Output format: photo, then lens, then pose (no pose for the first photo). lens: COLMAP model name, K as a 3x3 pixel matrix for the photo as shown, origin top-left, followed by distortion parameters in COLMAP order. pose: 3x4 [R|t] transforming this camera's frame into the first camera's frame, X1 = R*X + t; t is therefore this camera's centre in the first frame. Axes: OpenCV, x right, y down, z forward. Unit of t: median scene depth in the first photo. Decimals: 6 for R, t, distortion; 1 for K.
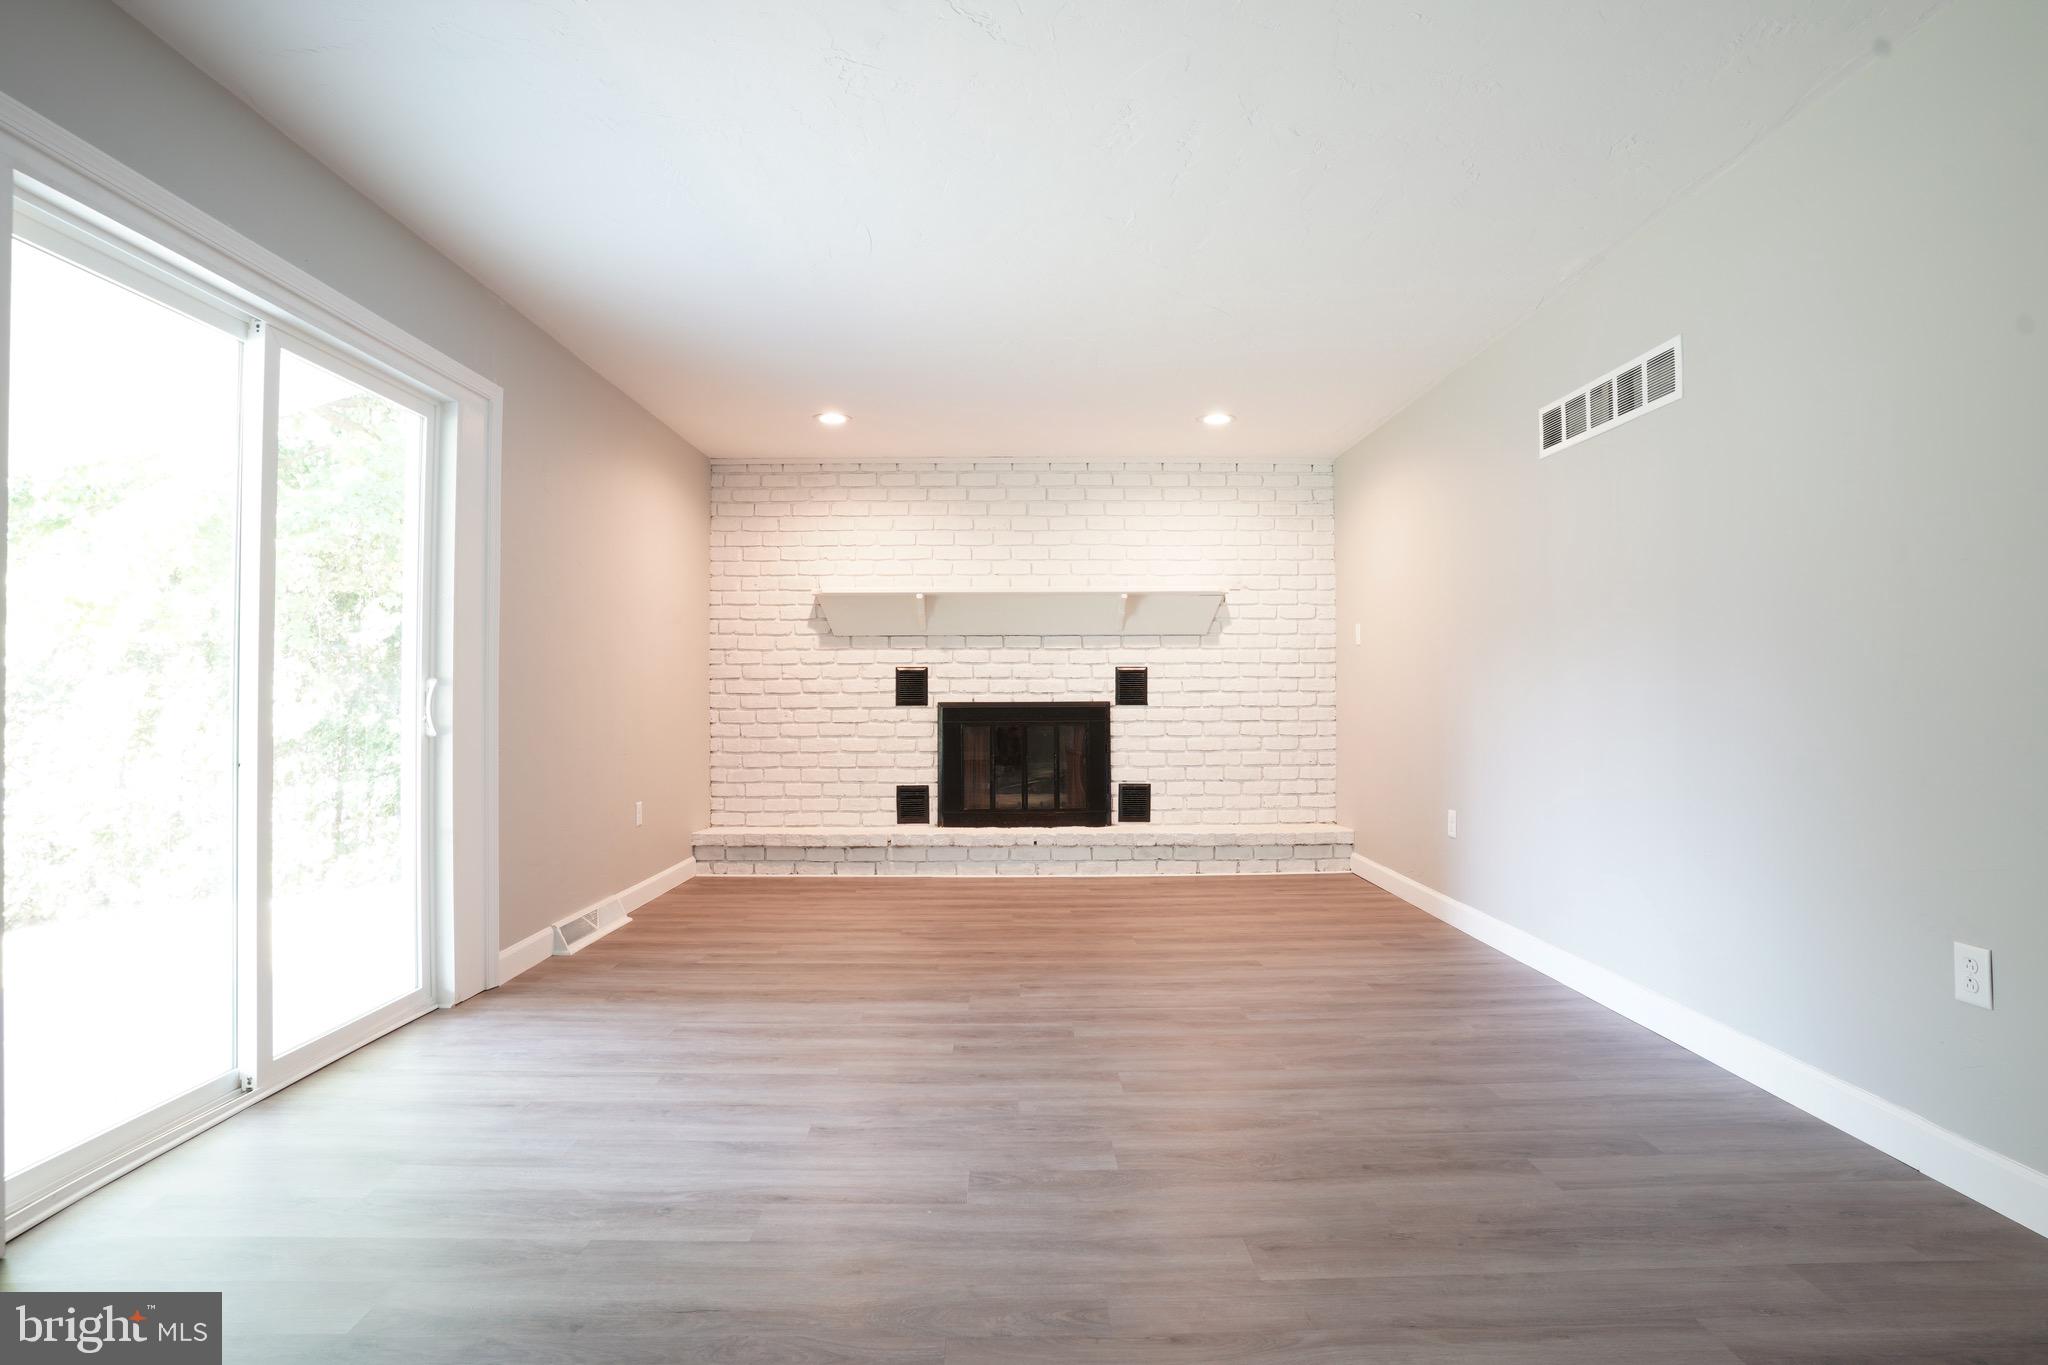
lens RADIAL K [[1006.6, 0, 1024.0], [0, 1006.6, 682.5], [0, 0, 1]] dist [-0.083608, 0.035837]
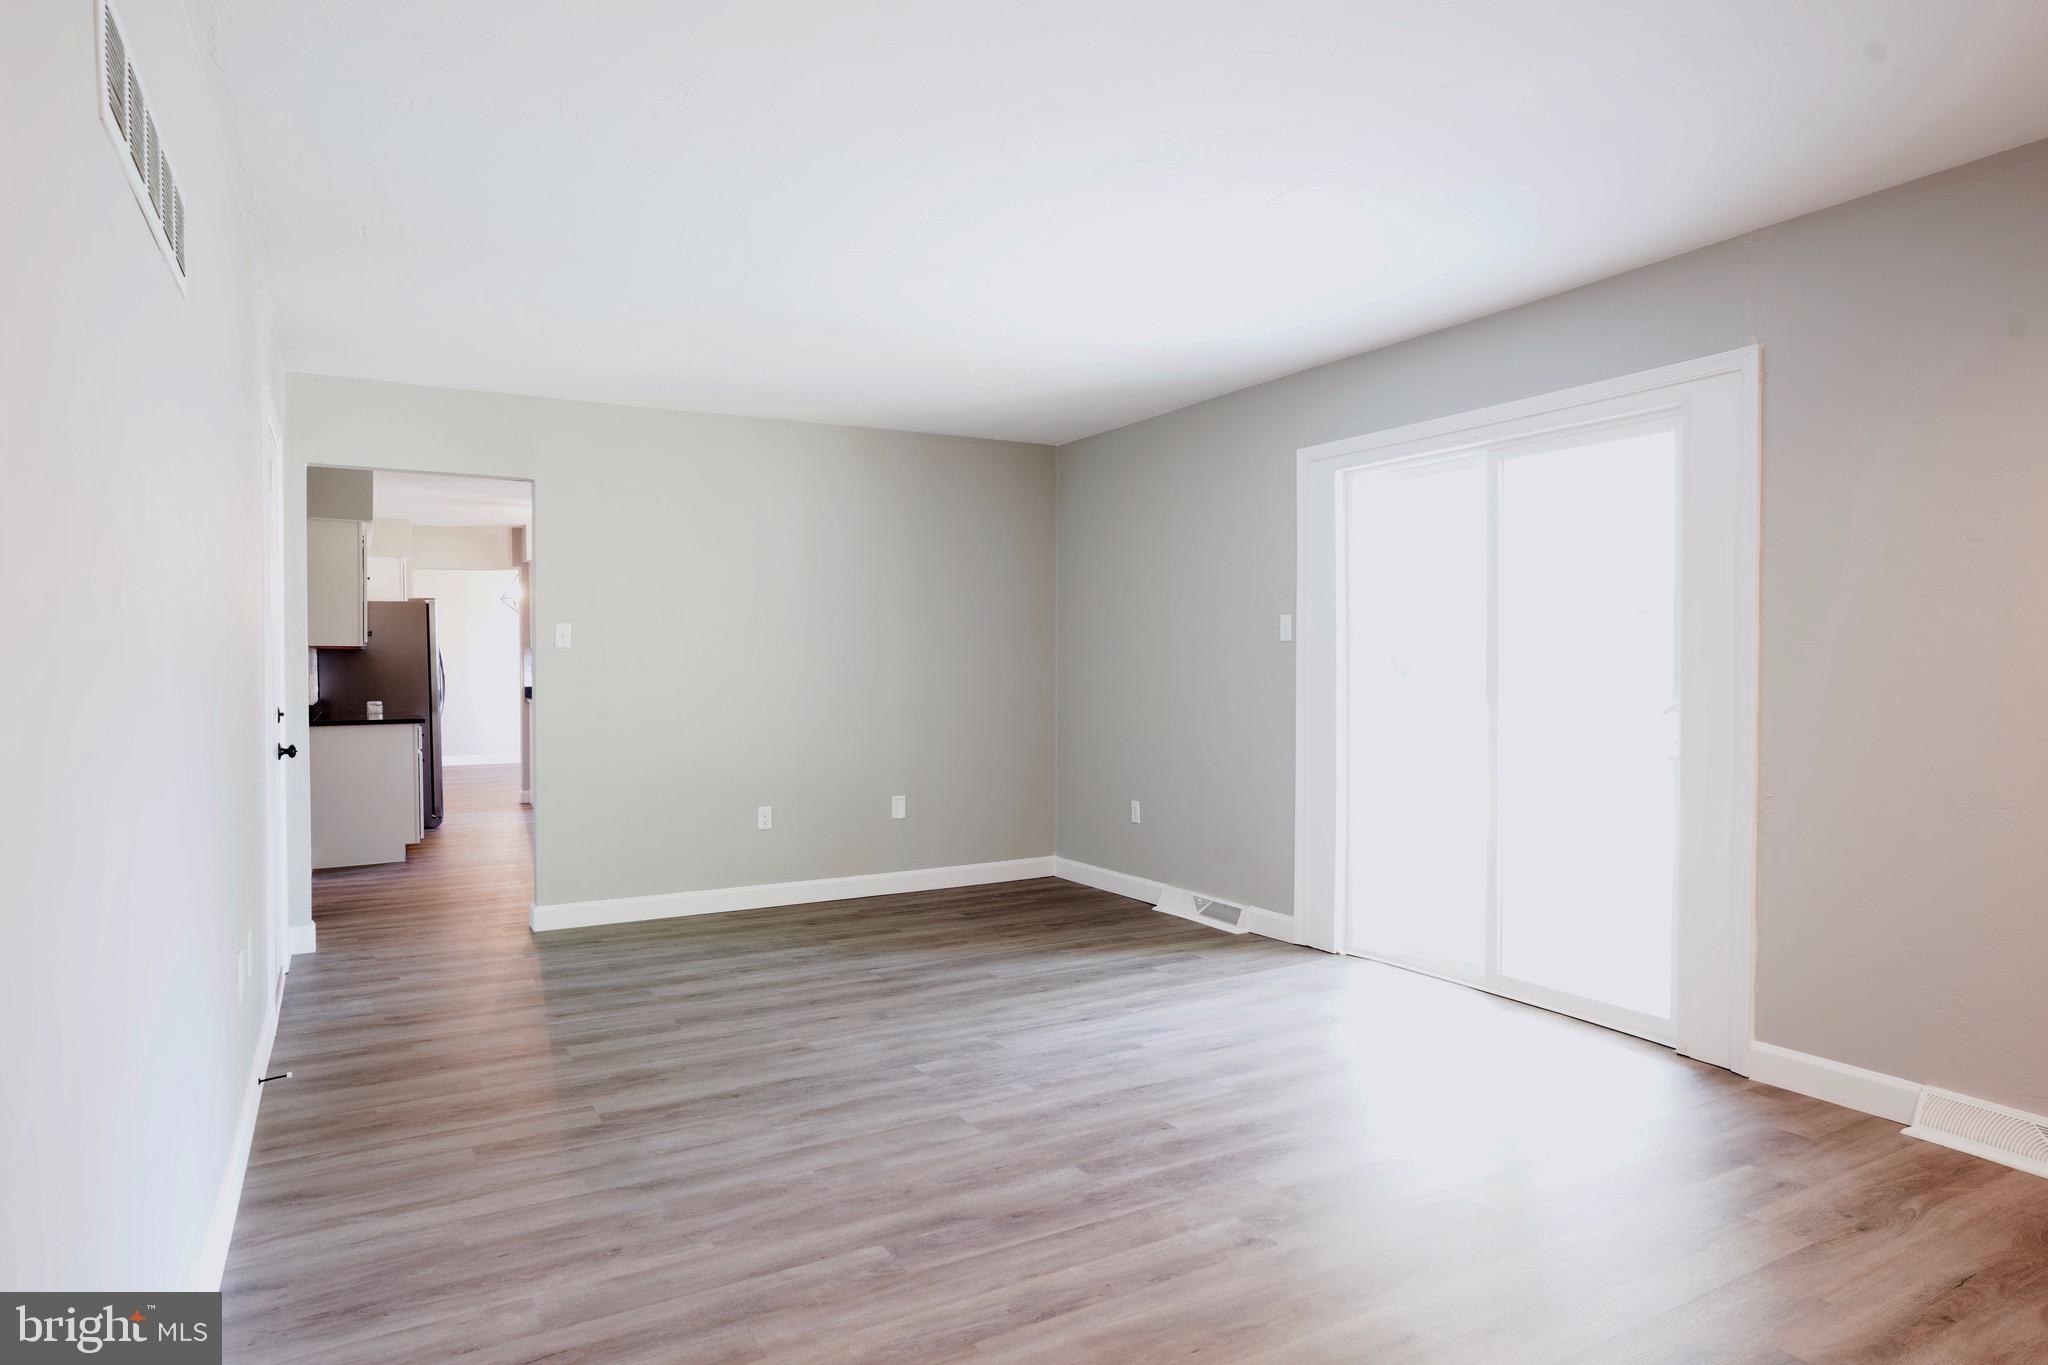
lens RADIAL K [[1197.3, 0, 1024.0], [0, 1197.3, 682.5], [0, 0, 1]] dist [-0.048615, 0.045844]
pose [[-0.875364, 0.015501, -0.483216, 0.284427], [0.013129, 0.999879, 0.008291, -0.023516], [0.483286, 0.000914, -0.875462, 0.949709]]
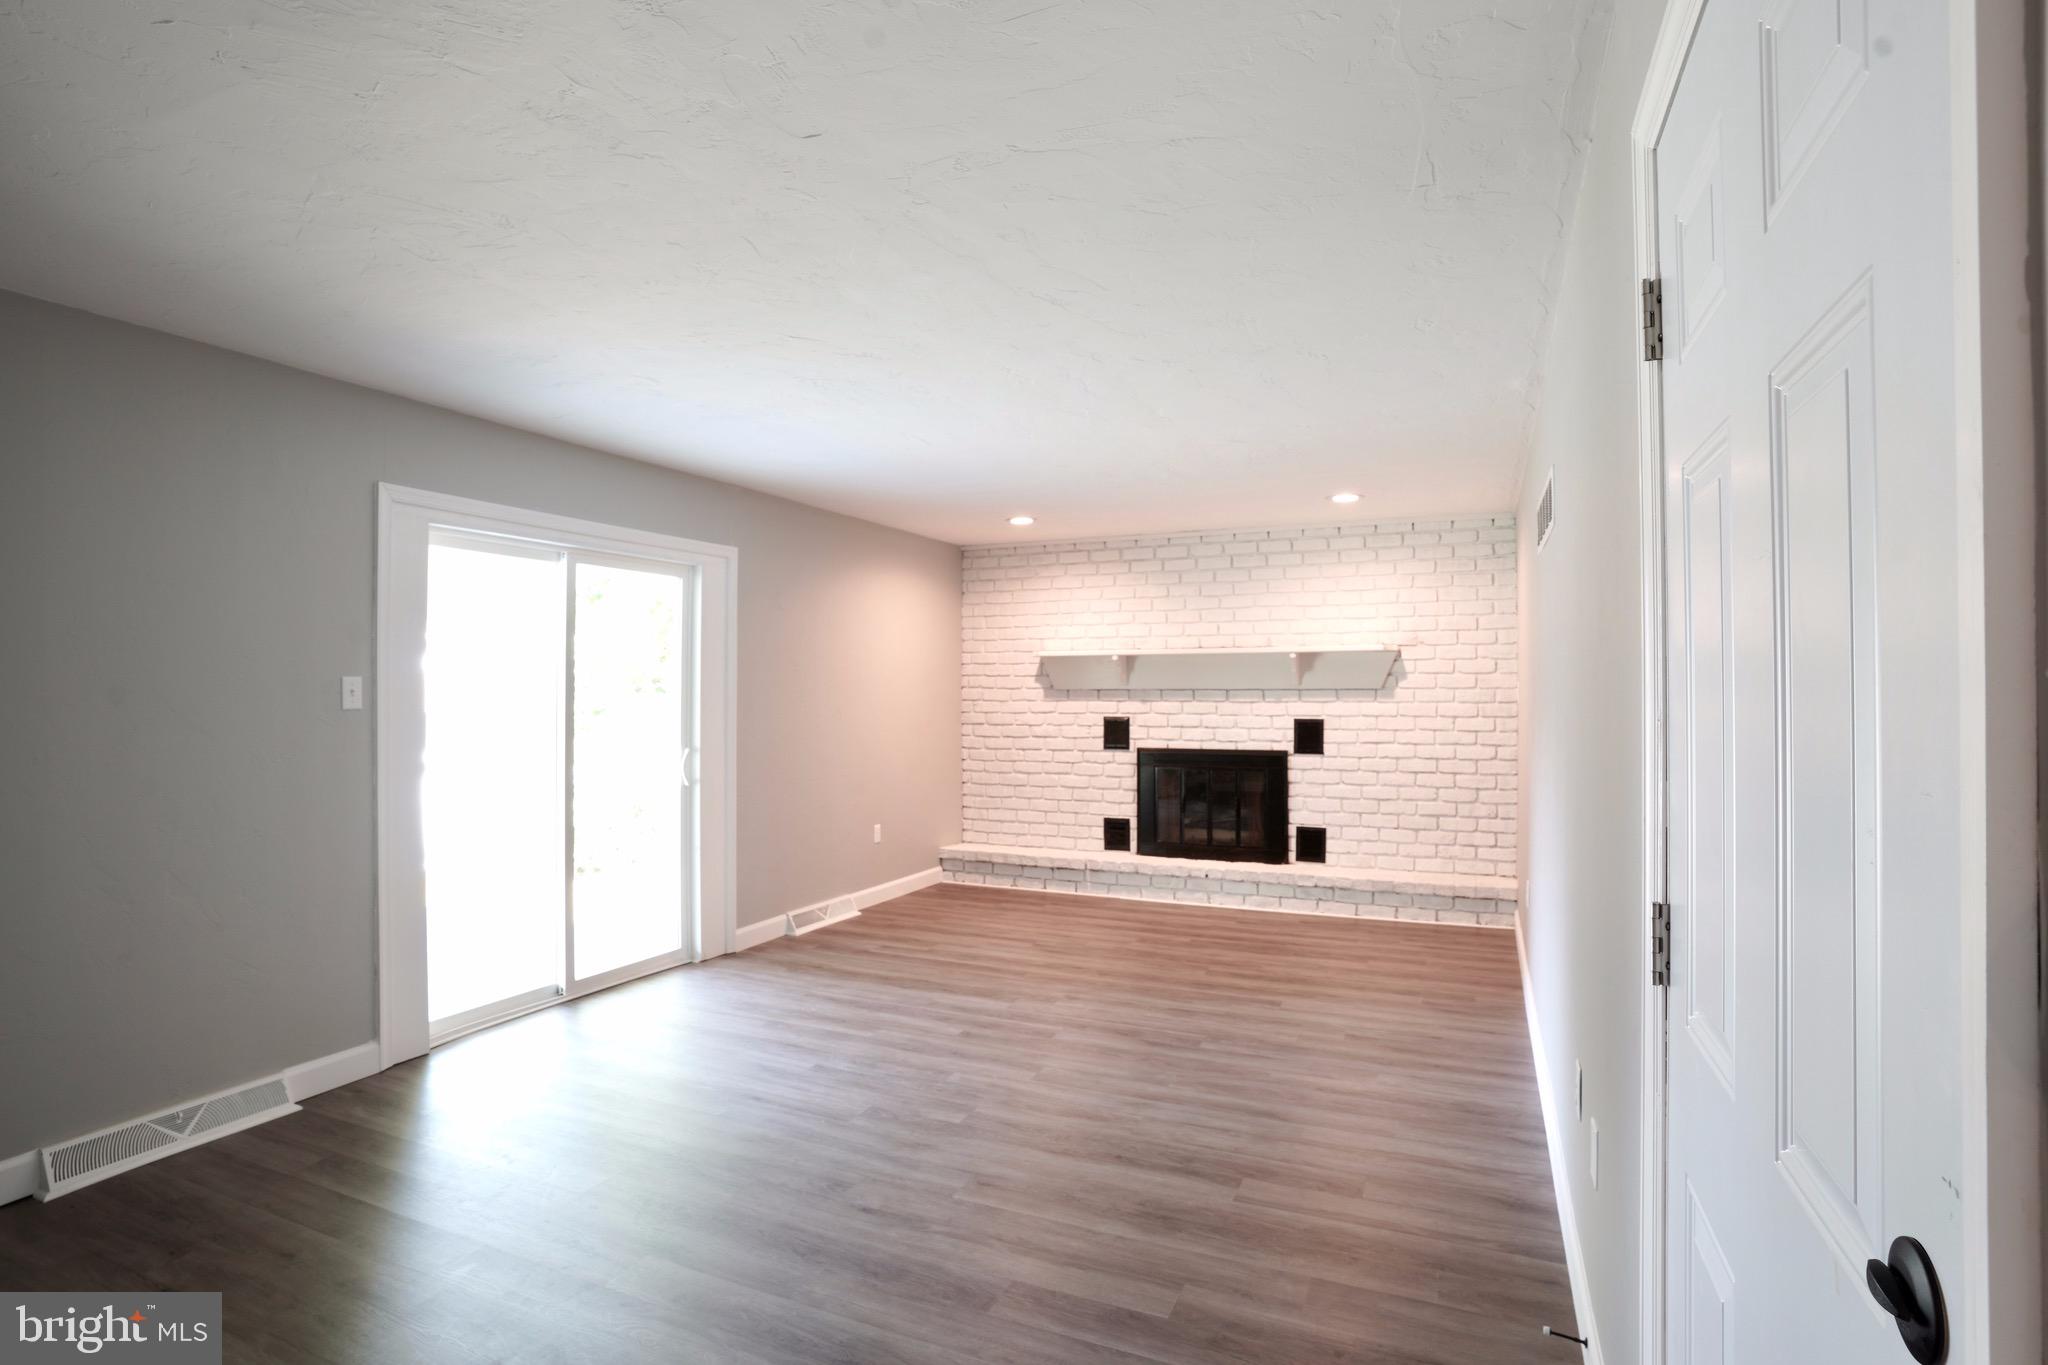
lens RADIAL K [[1006.6, 0, 1024.0], [0, 1006.6, 682.5], [0, 0, 1]] dist [-0.083608, 0.035837]
pose [[0.906583, -0.000792, -0.422026, 0.298994], [0.002204, 0.999993, 0.002859, -0.061620], [0.422021, -0.003522, 0.906579, -0.108427]]
